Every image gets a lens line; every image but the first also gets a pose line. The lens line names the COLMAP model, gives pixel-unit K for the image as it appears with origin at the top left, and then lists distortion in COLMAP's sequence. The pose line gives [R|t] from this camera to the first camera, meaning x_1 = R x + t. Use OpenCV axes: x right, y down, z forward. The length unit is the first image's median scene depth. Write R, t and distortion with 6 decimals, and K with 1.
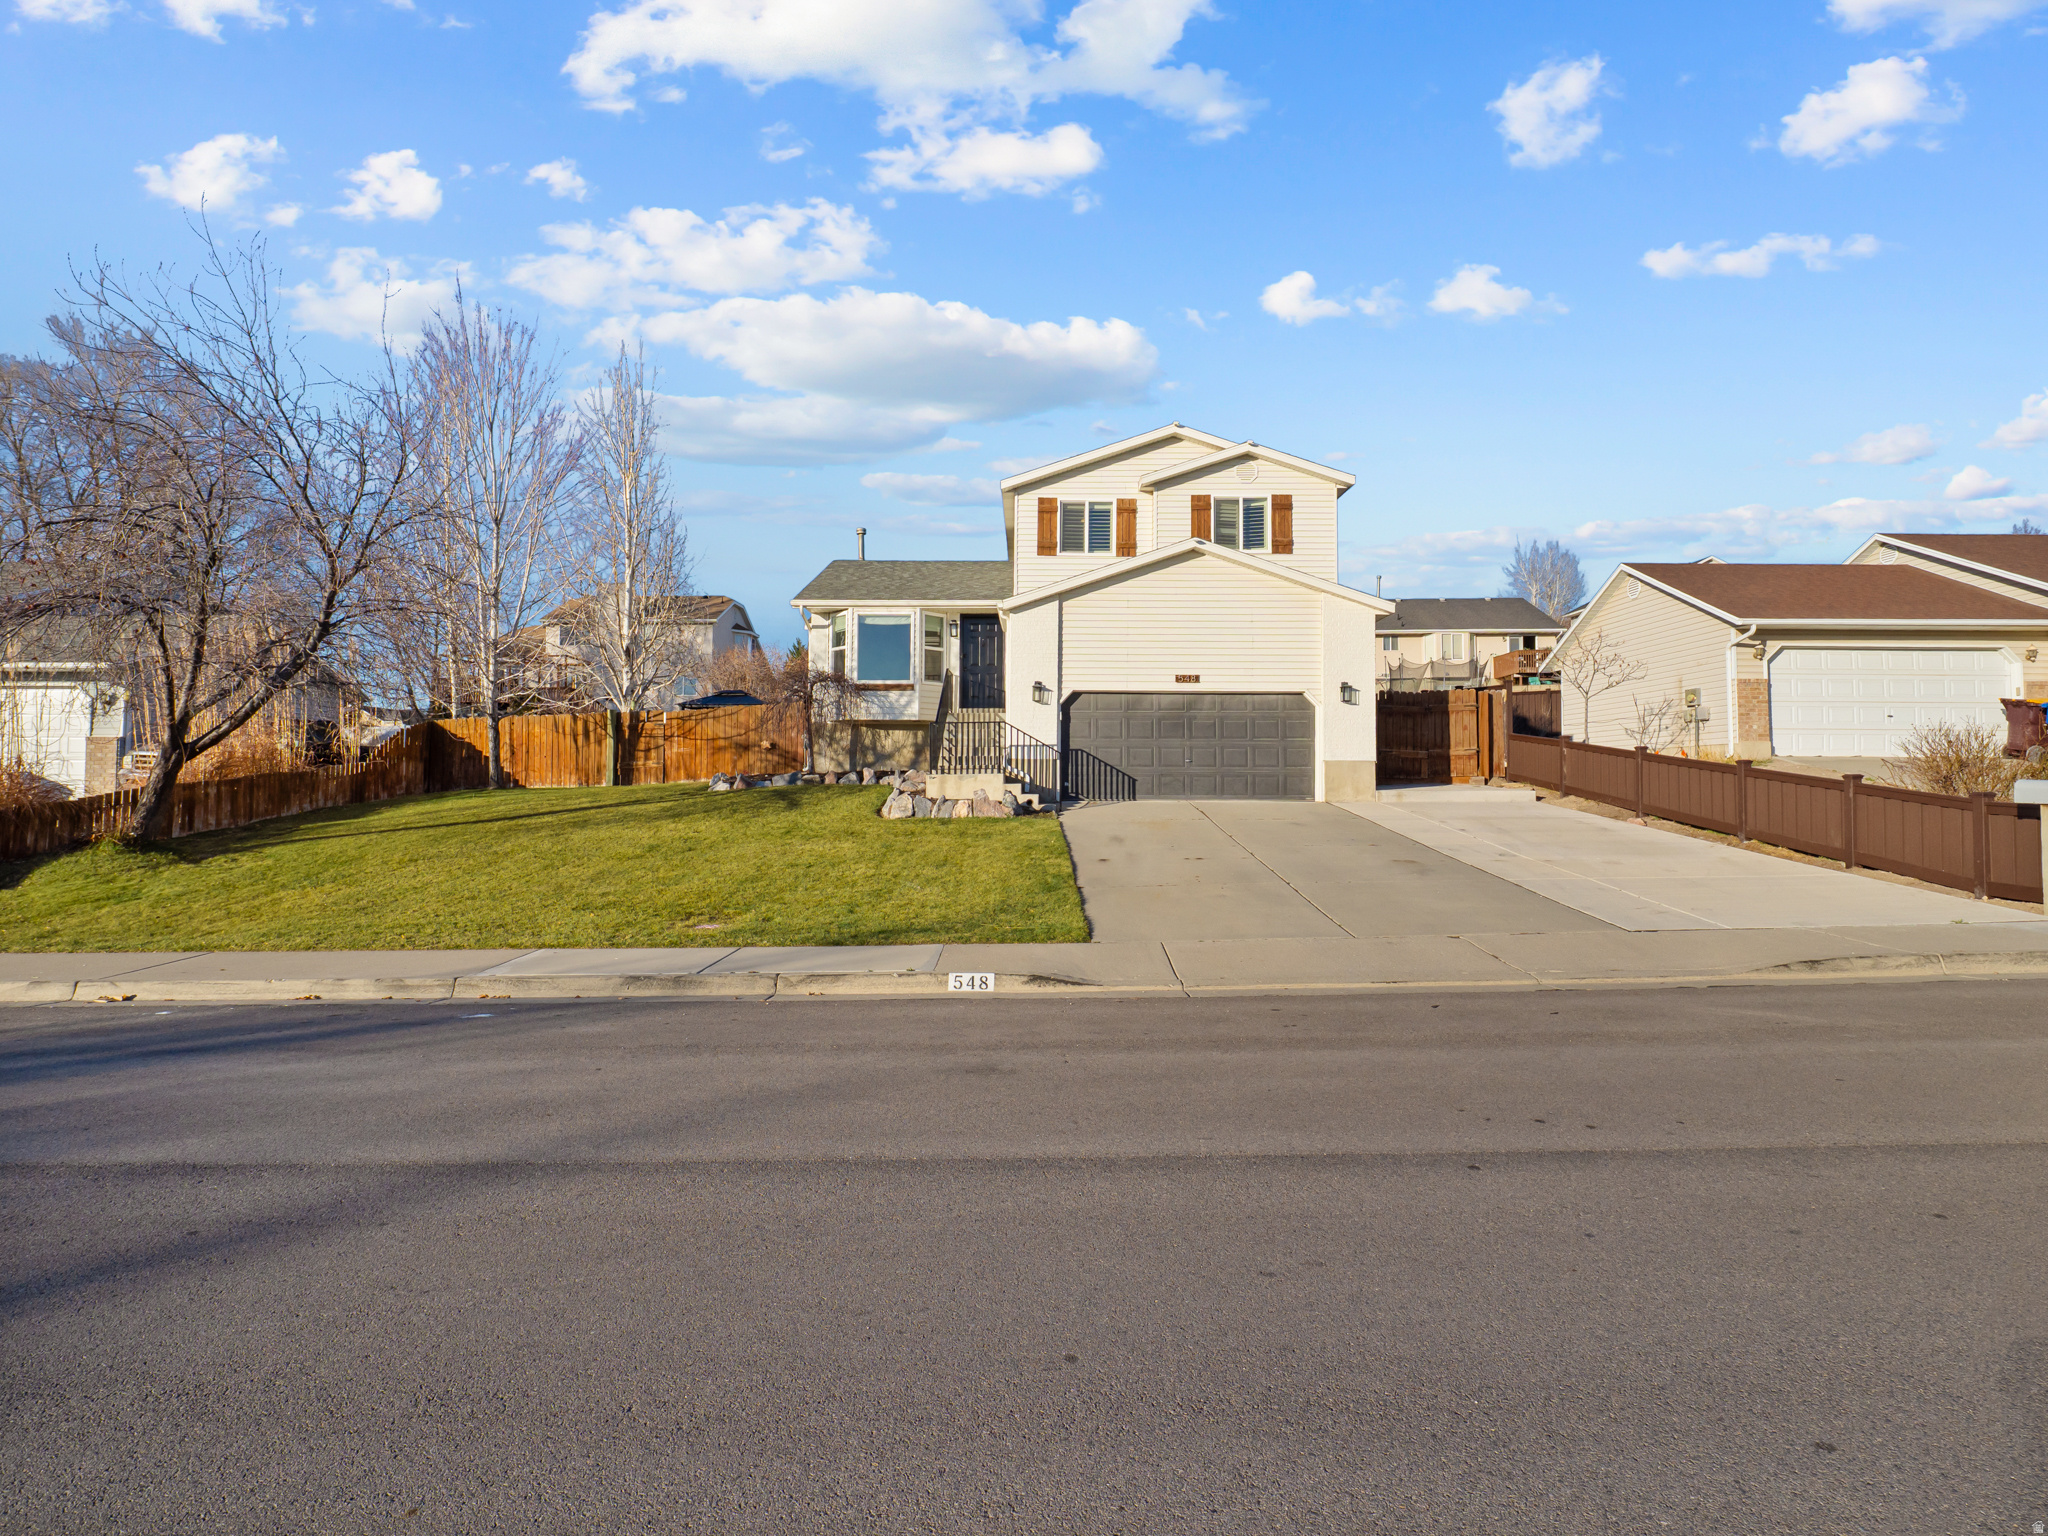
lens RADIAL K [[975.2, 0, 1016.7], [0, 975.2, 748.4], [0, 0, 1]] dist [-0.008486, -0.001211]
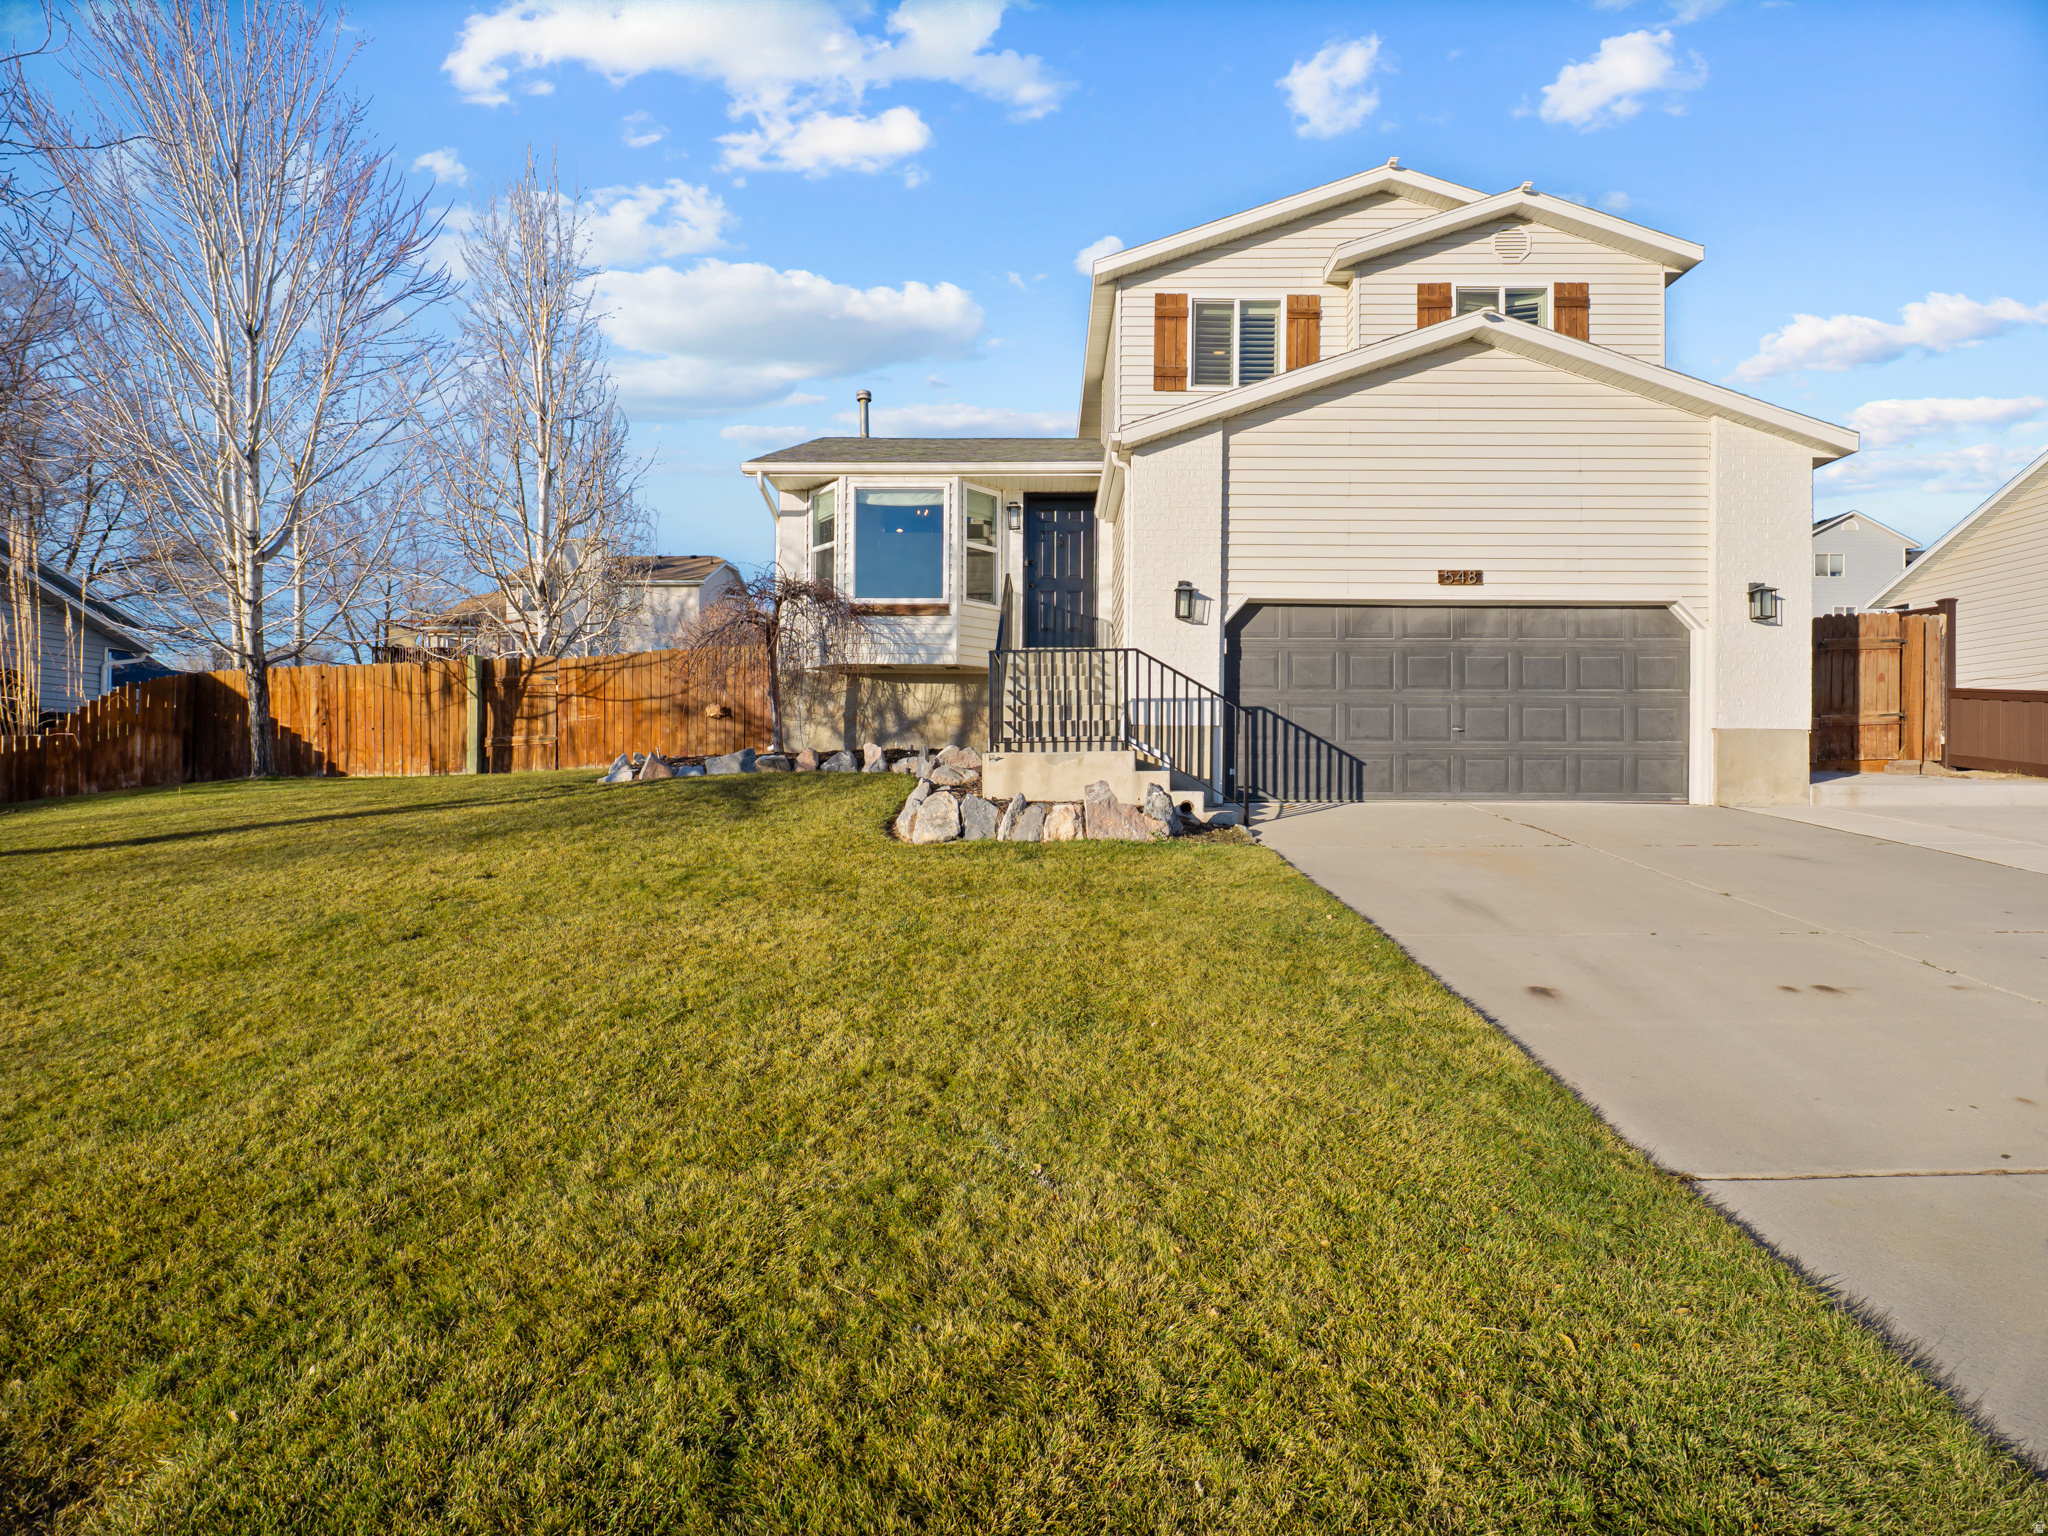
lens RADIAL K [[975.2, 0, 1039.9], [0, 975.2, 779.5], [0, 0, 1]] dist [-0.008486, -0.001211]
pose [[0.999966, 0.001030, 0.008127, -0.055214], [-0.001393, 0.998990, 0.044904, 0.014802], [-0.008073, -0.044914, 0.998958, 0.402965]]
